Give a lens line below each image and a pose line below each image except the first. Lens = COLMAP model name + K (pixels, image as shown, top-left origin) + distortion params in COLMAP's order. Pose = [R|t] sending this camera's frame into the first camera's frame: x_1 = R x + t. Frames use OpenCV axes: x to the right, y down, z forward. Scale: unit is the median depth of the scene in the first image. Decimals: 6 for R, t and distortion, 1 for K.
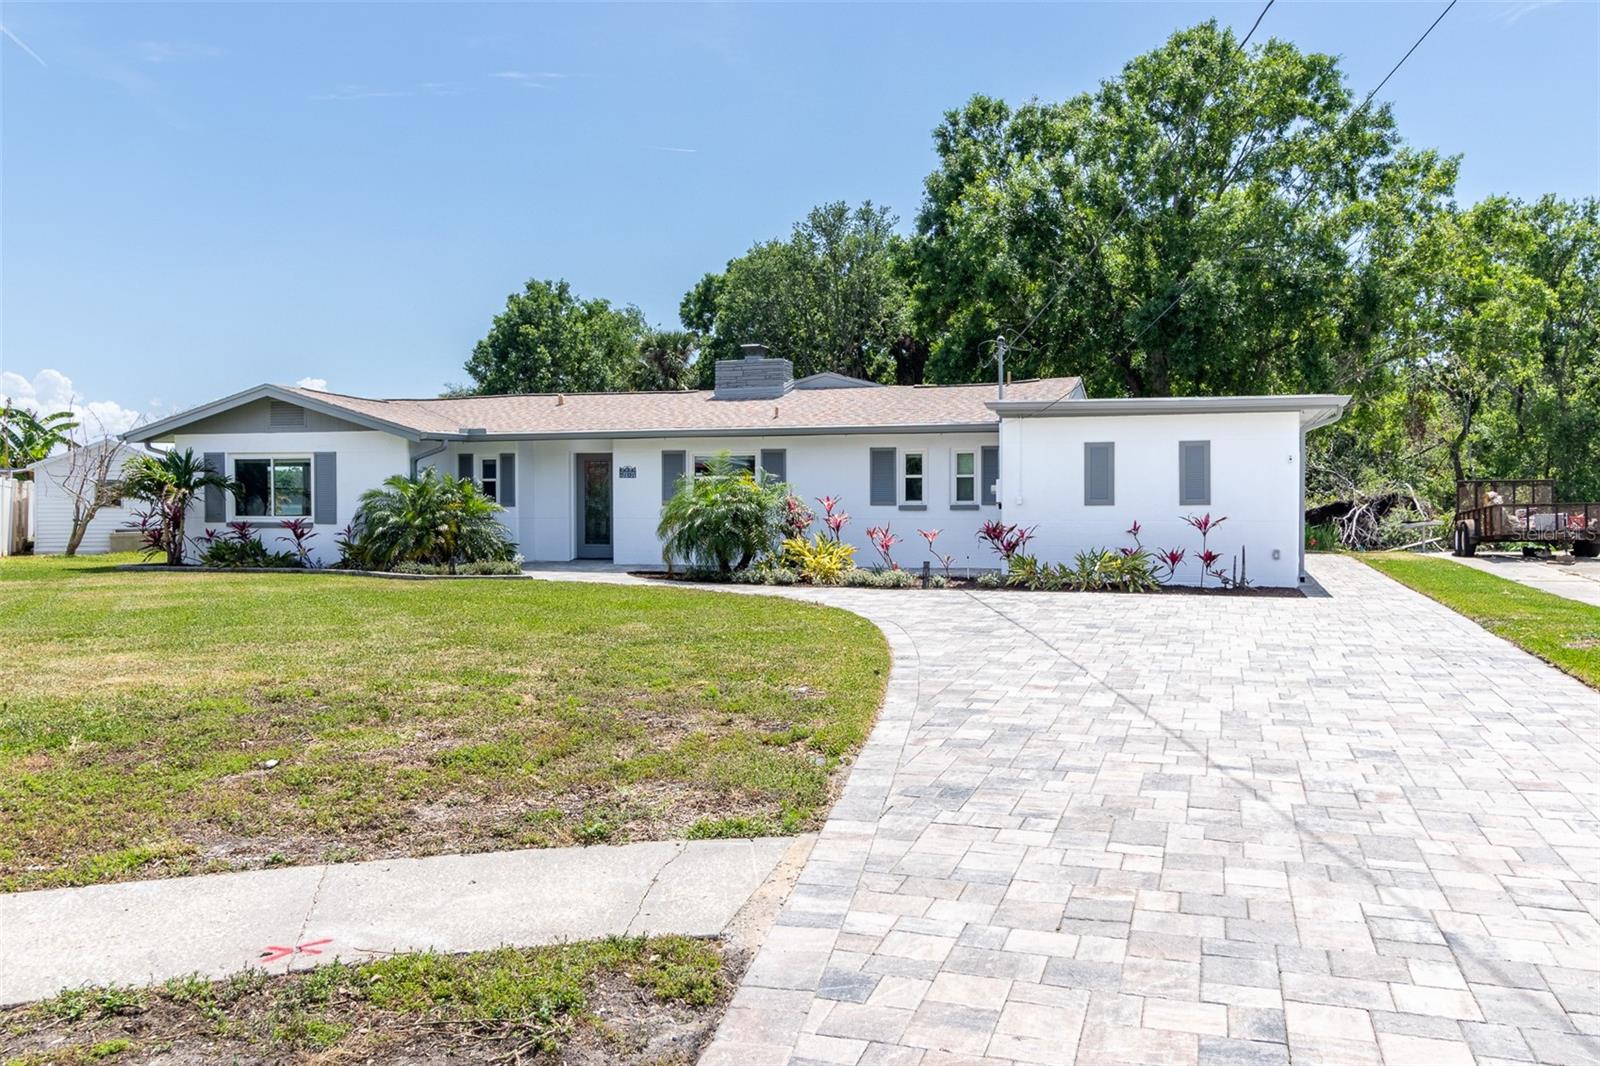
lens RADIAL K [[1281.9, 0, 800.0], [0, 1281.9, 533.0], [0, 0, 1]] dist [0.004933, 0.001024]
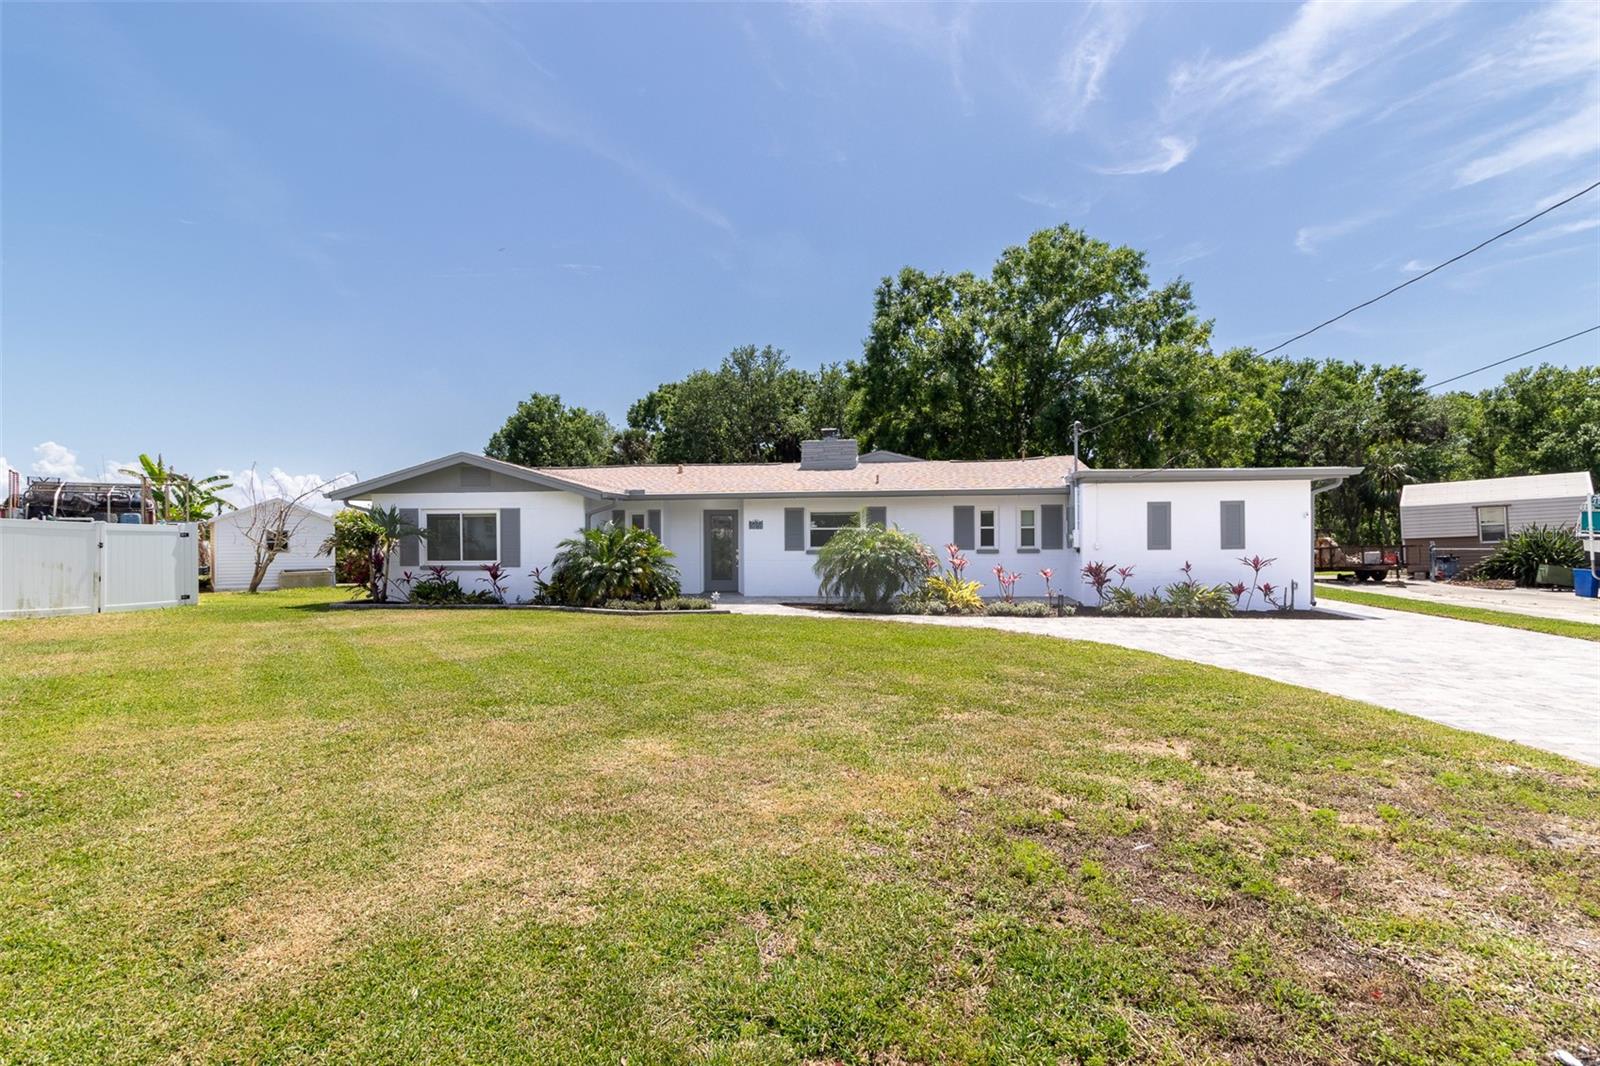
lens RADIAL K [[797.0, 0, 791.2], [0, 797.0, 554.1], [0, 0, 1]] dist [0.000007, -0.000227]
pose [[0.987041, -0.006404, 0.160338, -0.224953], [0.007862, 0.999933, -0.008457, -0.010520], [-0.160274, 0.009608, 0.987026, 0.202335]]
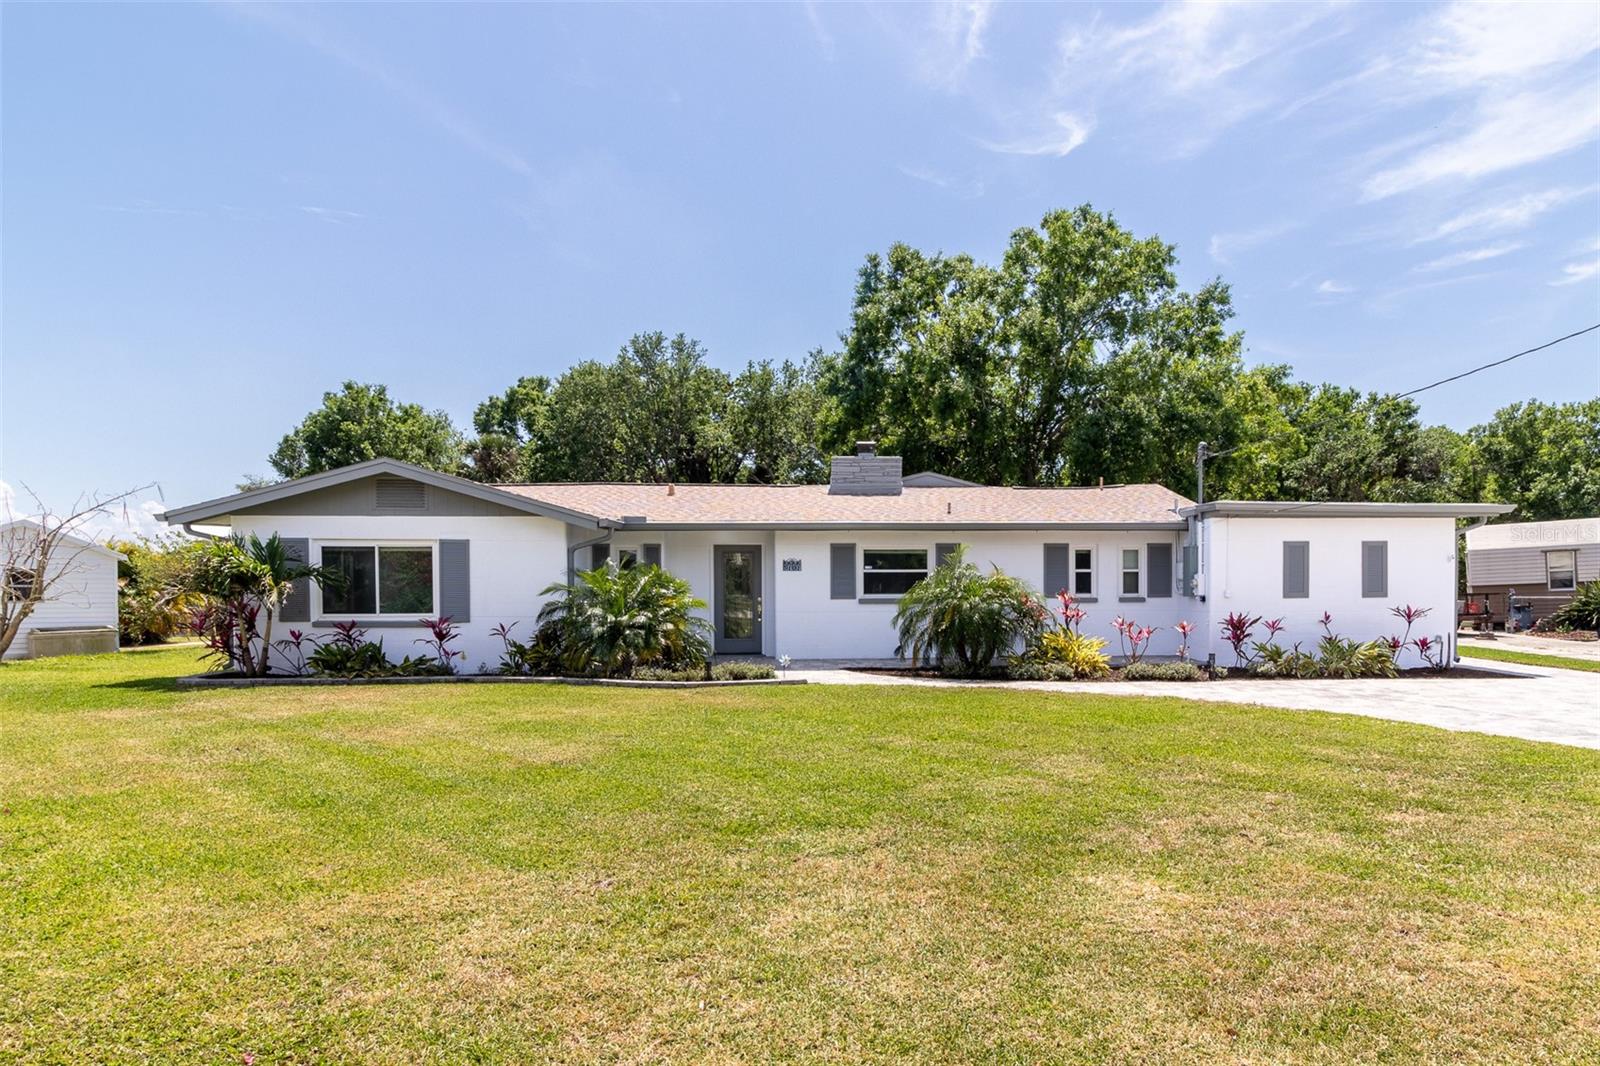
lens RADIAL K [[986.4, 0, 874.0], [0, 986.4, 616.5], [0, 0, 1]] dist [-0.000567, 0.001849]
pose [[0.931269, -0.012589, 0.364114, -0.345962], [0.010394, 0.999914, 0.007987, -0.013227], [-0.364184, -0.003653, 0.931320, 0.272644]]
